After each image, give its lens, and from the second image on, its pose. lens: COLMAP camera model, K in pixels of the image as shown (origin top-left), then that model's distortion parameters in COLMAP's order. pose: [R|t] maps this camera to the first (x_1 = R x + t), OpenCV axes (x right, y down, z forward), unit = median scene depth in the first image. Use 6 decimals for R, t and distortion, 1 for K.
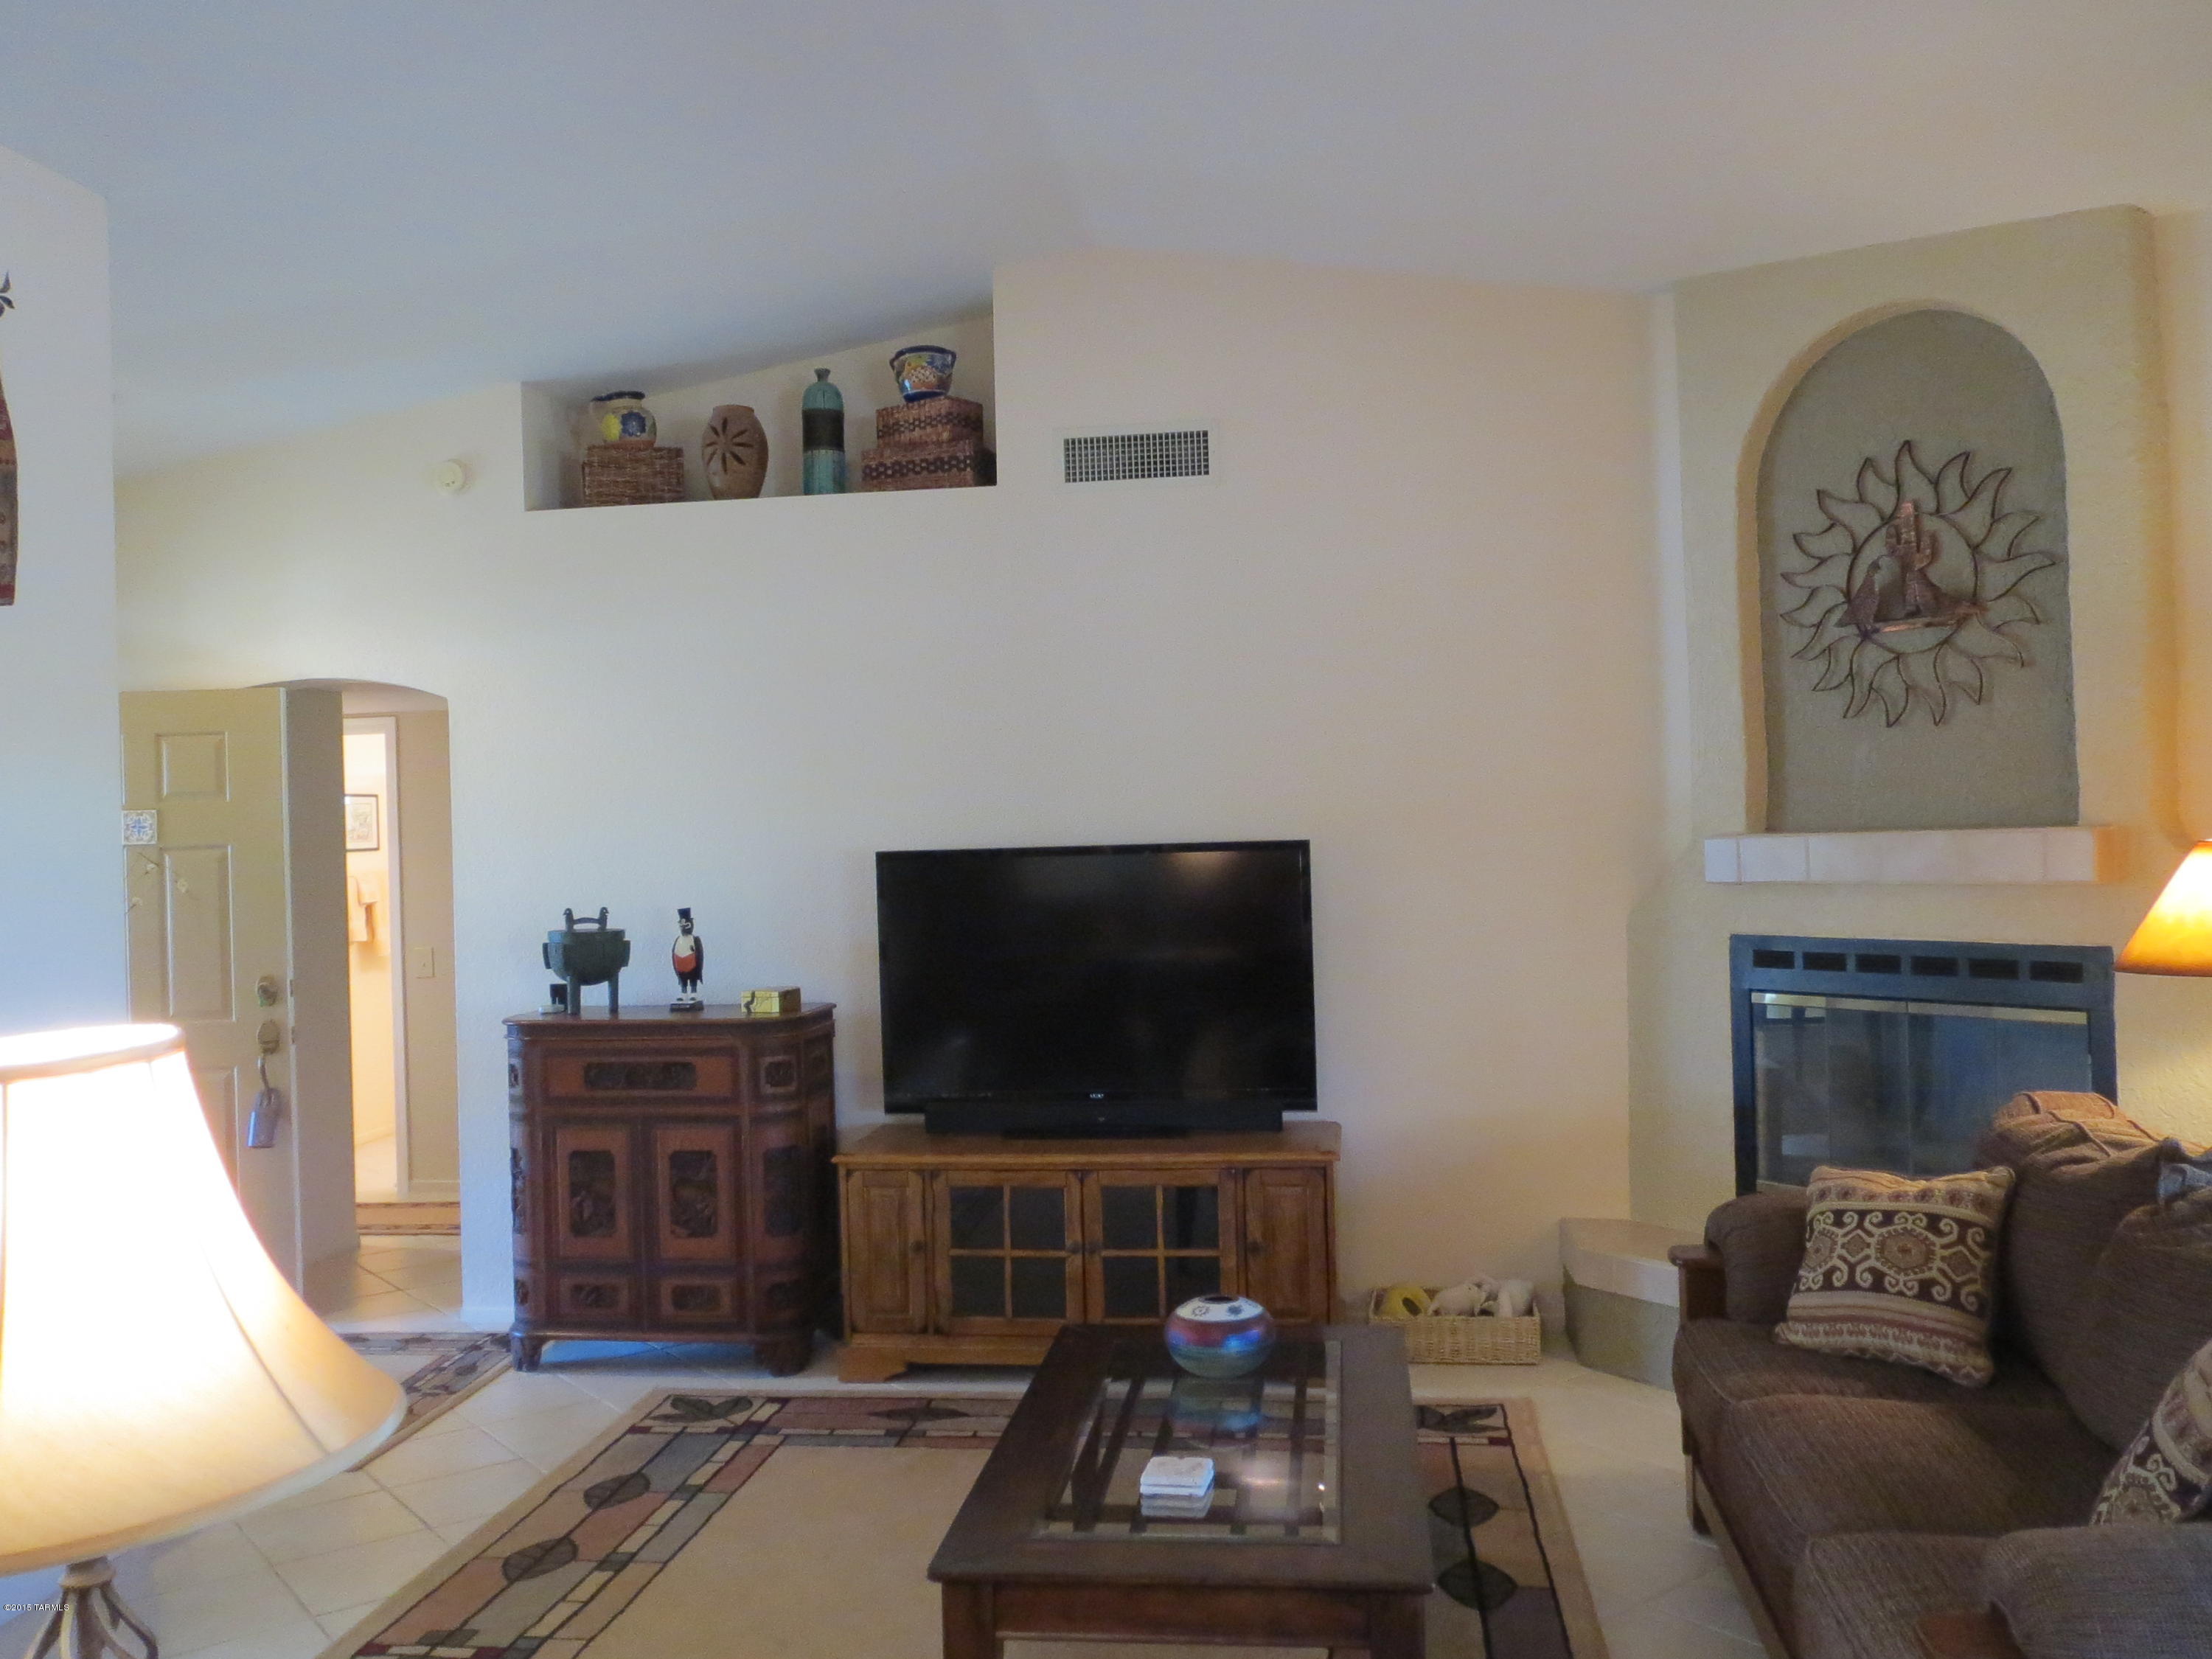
lens RADIAL K [[1838.9, 0, 1106.6], [0, 1838.9, 828.6], [0, 0, 1]] dist [-0.030543, 0.010079]
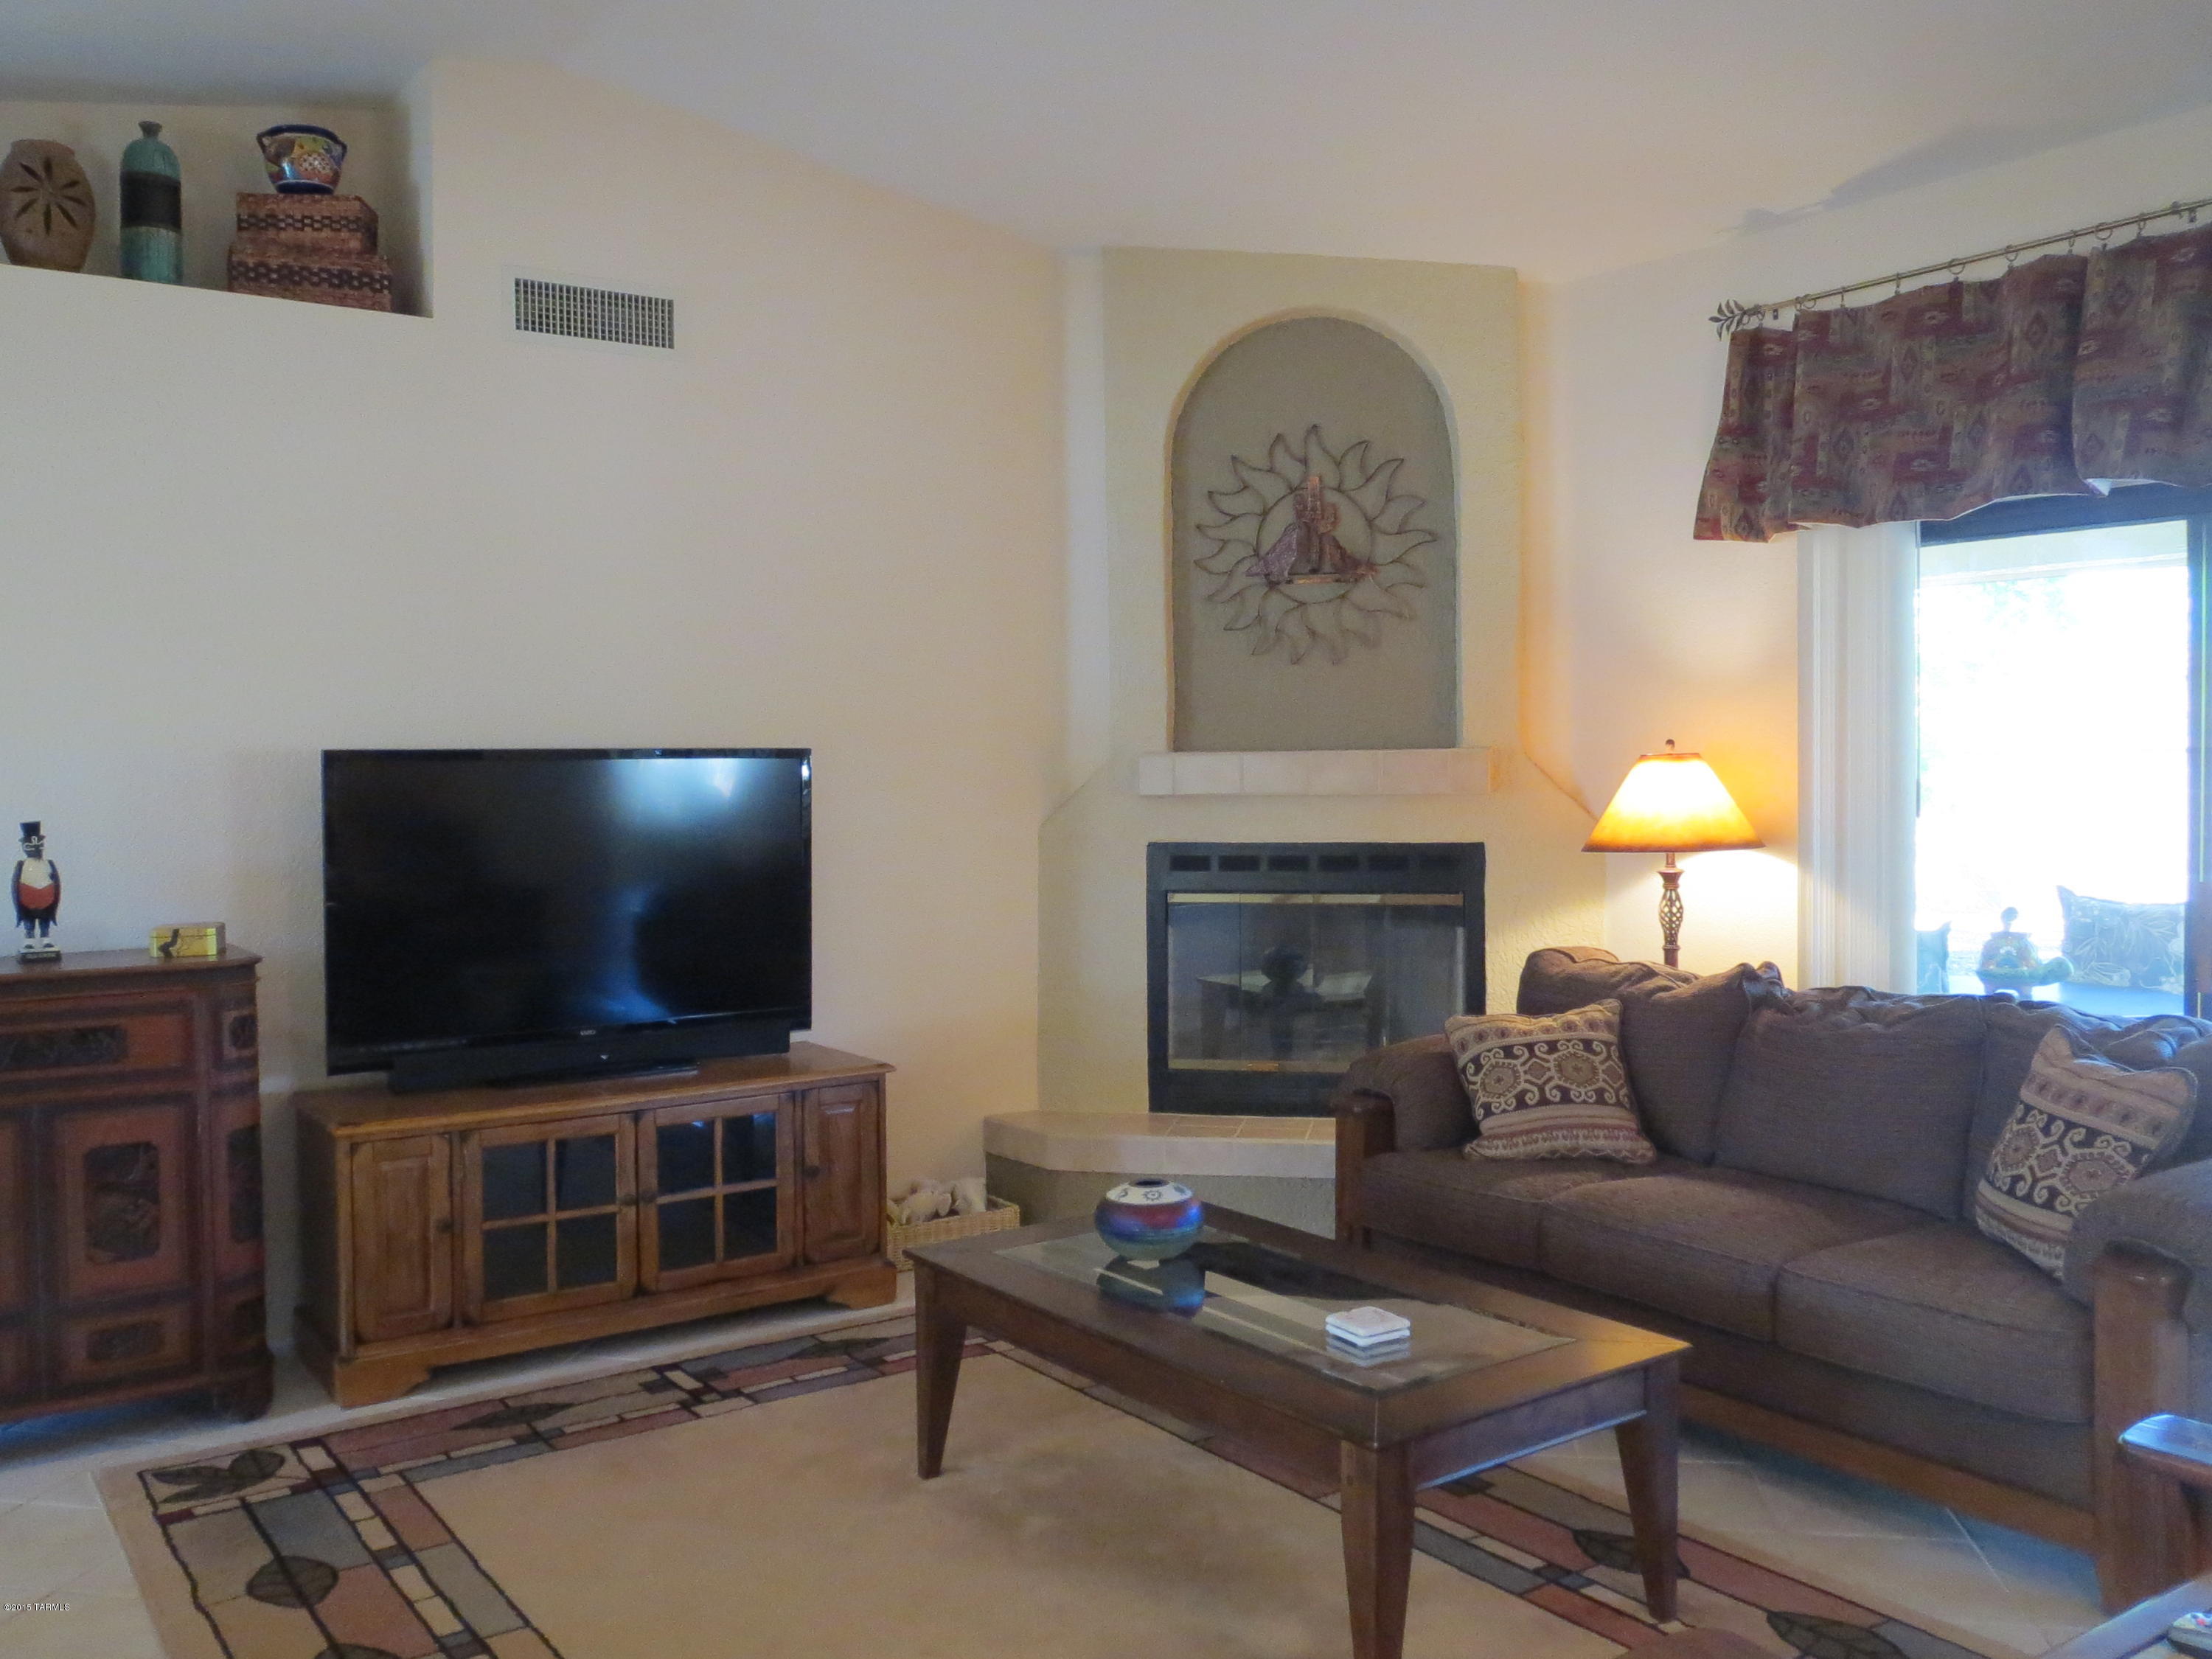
lens RADIAL K [[1838.9, 0, 1105.7], [0, 1838.9, 823.7], [0, 0, 1]] dist [-0.030543, 0.010079]
pose [[0.730801, 0.000373, 0.682591, -0.451088], [-0.012439, 0.999841, 0.012771, 0.032482], [-0.682477, -0.017823, 0.730689, 0.198164]]
